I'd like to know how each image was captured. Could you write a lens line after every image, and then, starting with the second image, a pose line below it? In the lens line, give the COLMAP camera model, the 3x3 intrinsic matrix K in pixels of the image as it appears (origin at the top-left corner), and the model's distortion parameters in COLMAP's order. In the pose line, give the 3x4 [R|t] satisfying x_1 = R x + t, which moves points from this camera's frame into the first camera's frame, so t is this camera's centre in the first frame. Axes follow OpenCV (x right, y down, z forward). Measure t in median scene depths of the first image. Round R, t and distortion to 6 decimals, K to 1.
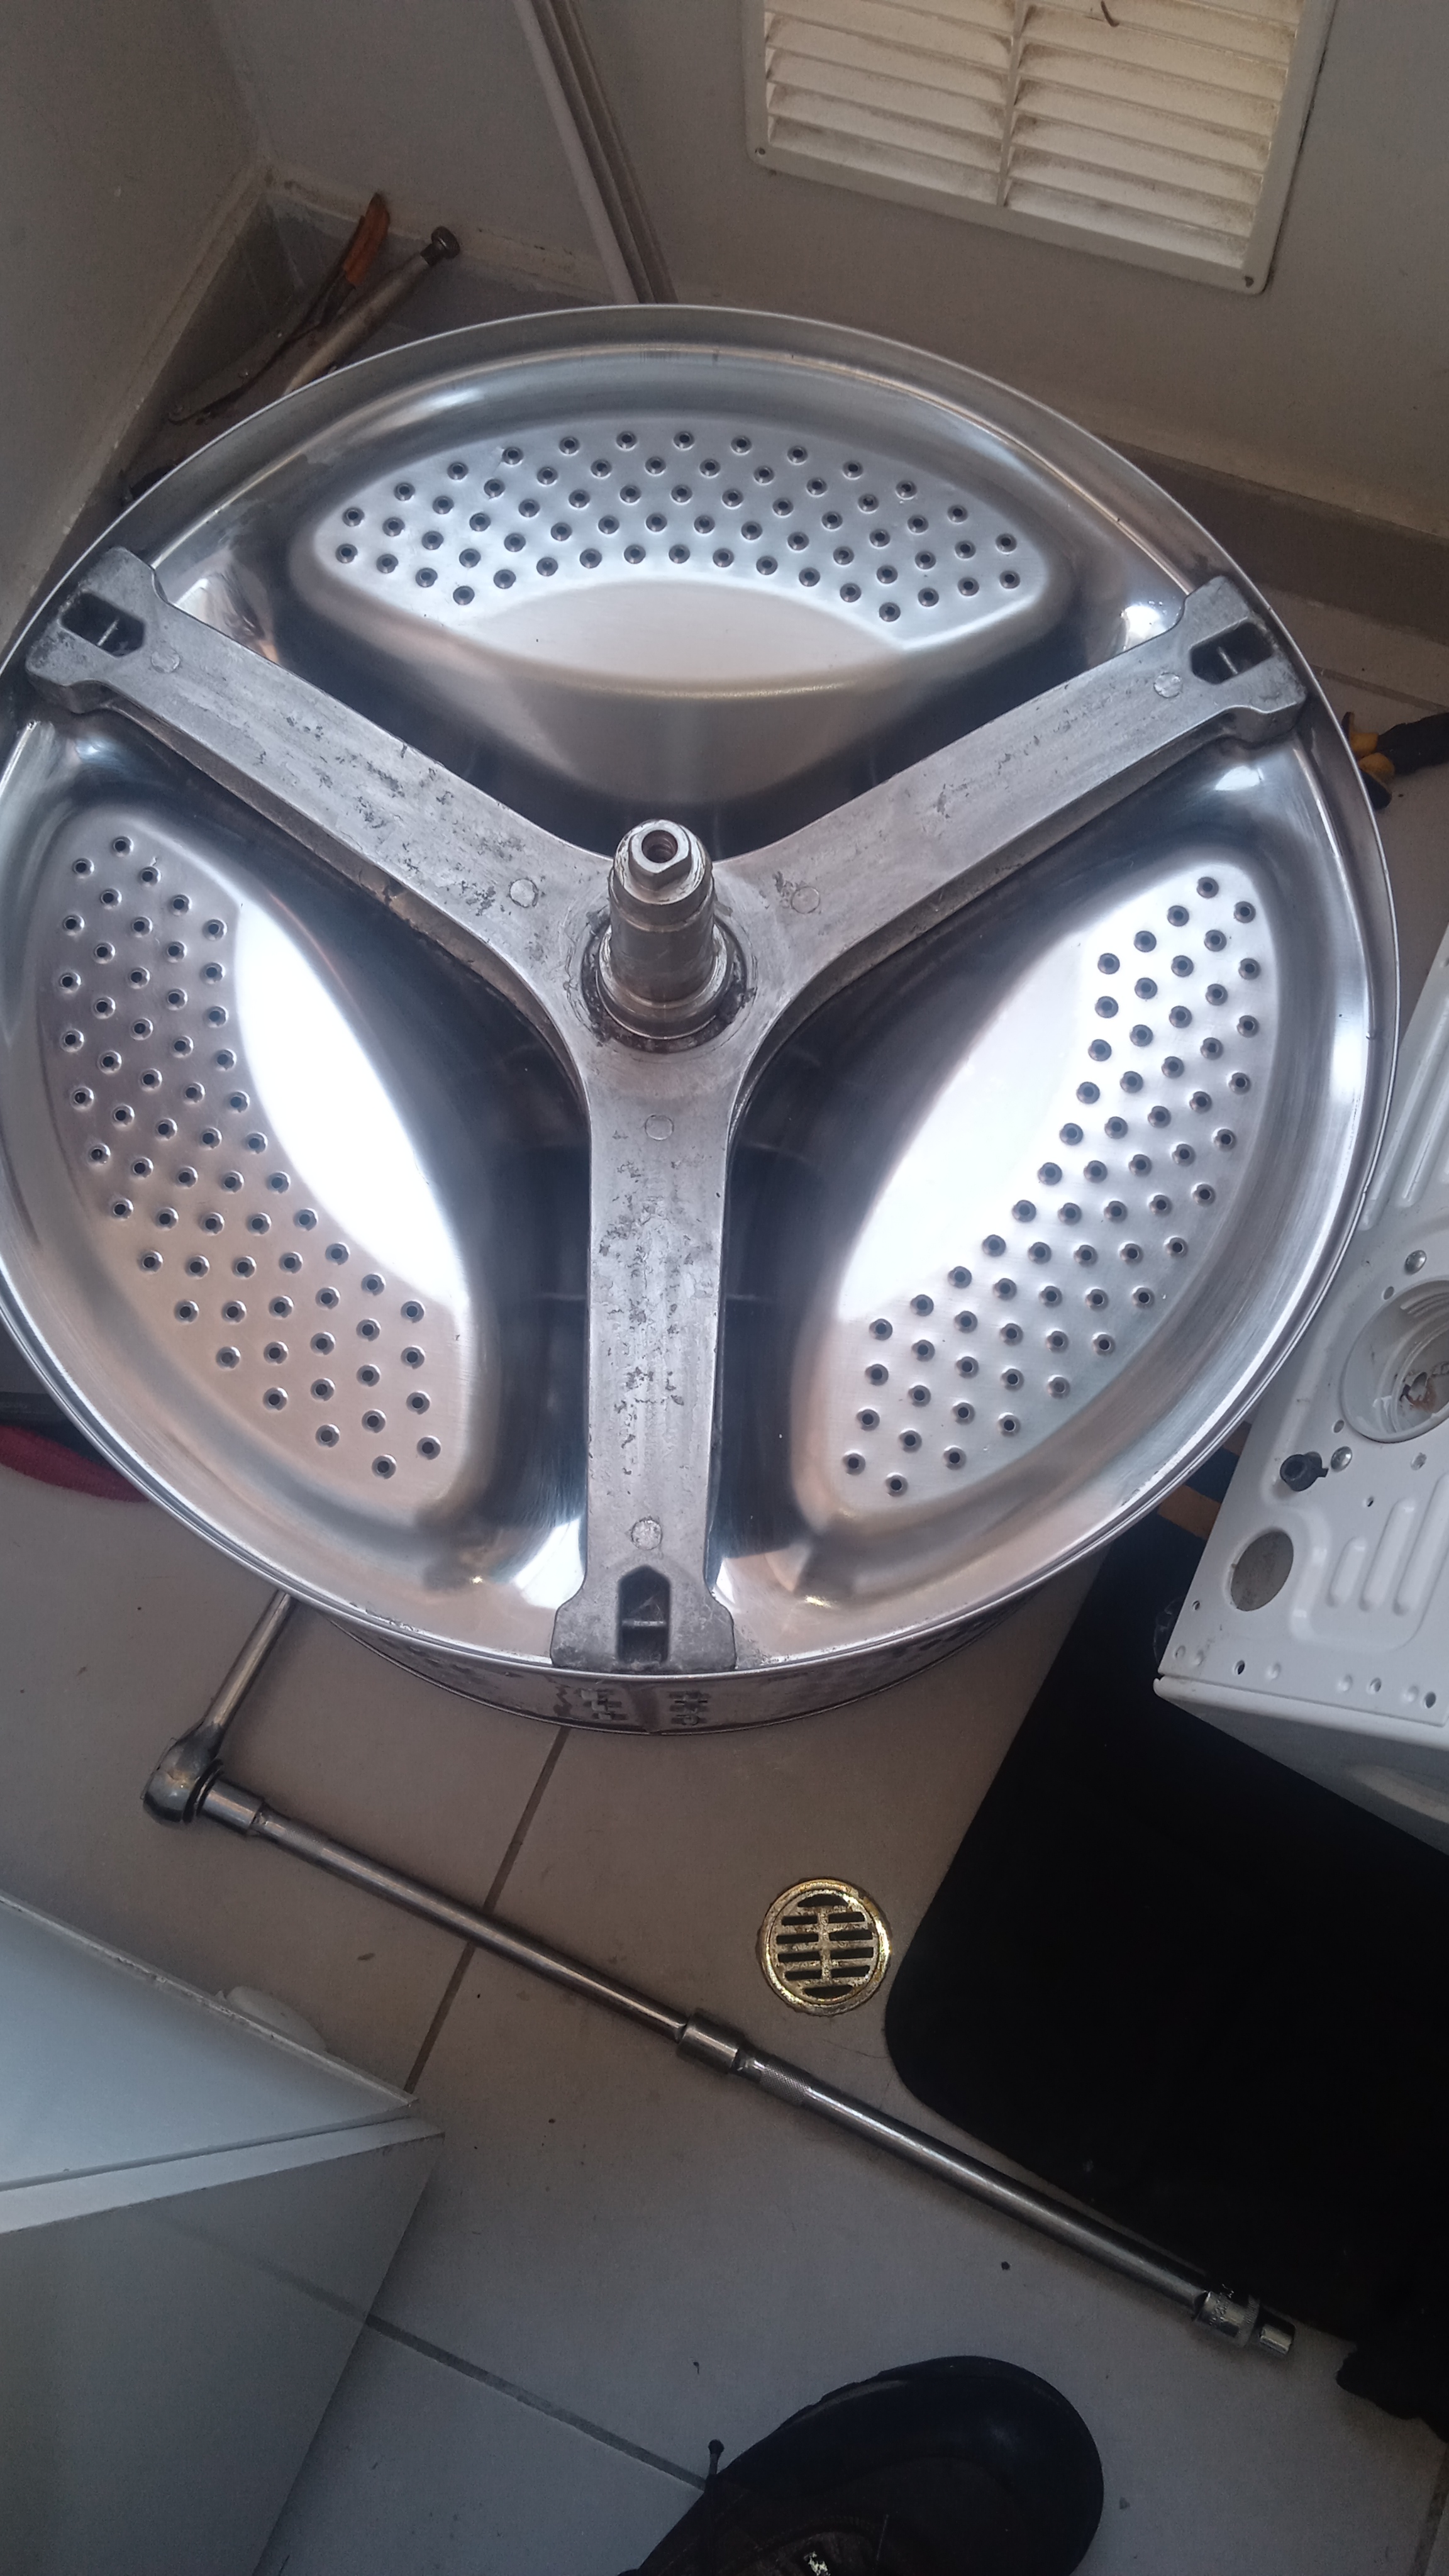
lens RADIAL K [[2256.5, 0, 734.0], [0, 2256.5, 1392.2], [0, 0, 1]] dist [0.002621, -0.007414]
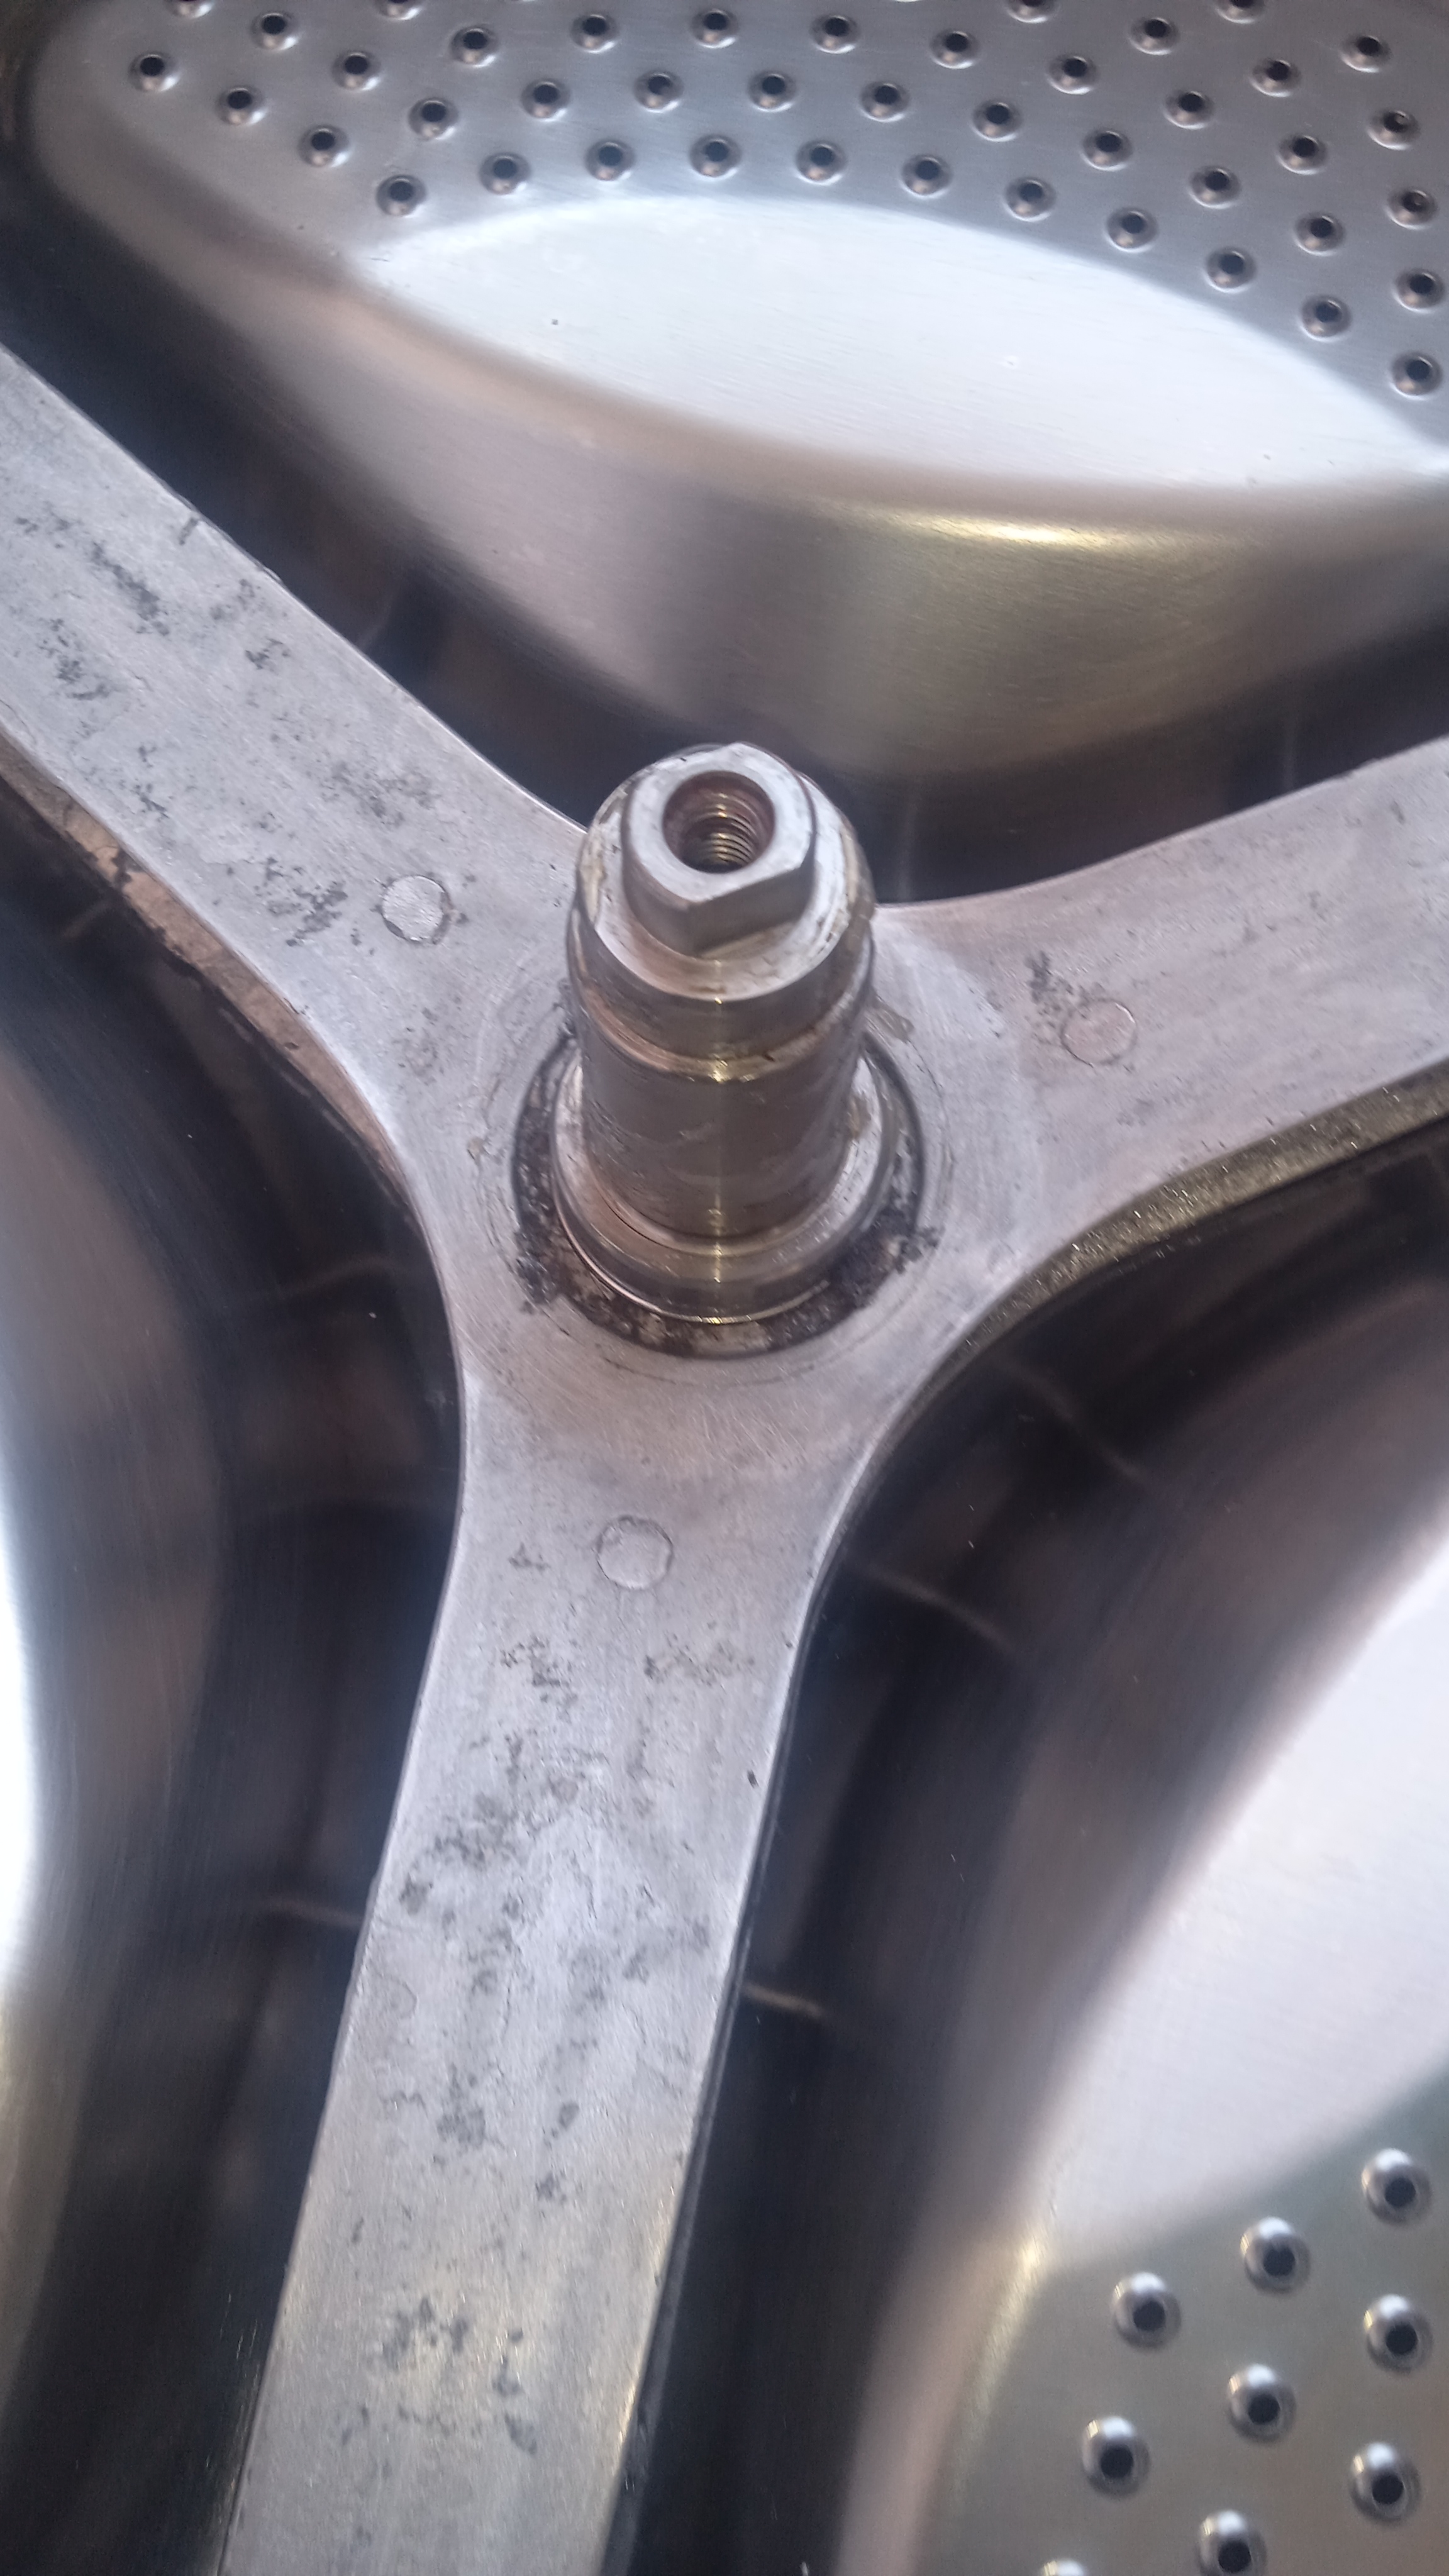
lens RADIAL K [[2073.4, 0, 724.5], [0, 2073.4, 1288.0], [0, 0, 1]] dist [-0.002797, -0.009394]
pose [[0.984511, 0.162591, -0.065595, -0.002138], [-0.165748, 0.985098, -0.045937, -0.146790], [0.057148, 0.056098, 0.996788, 0.638226]]
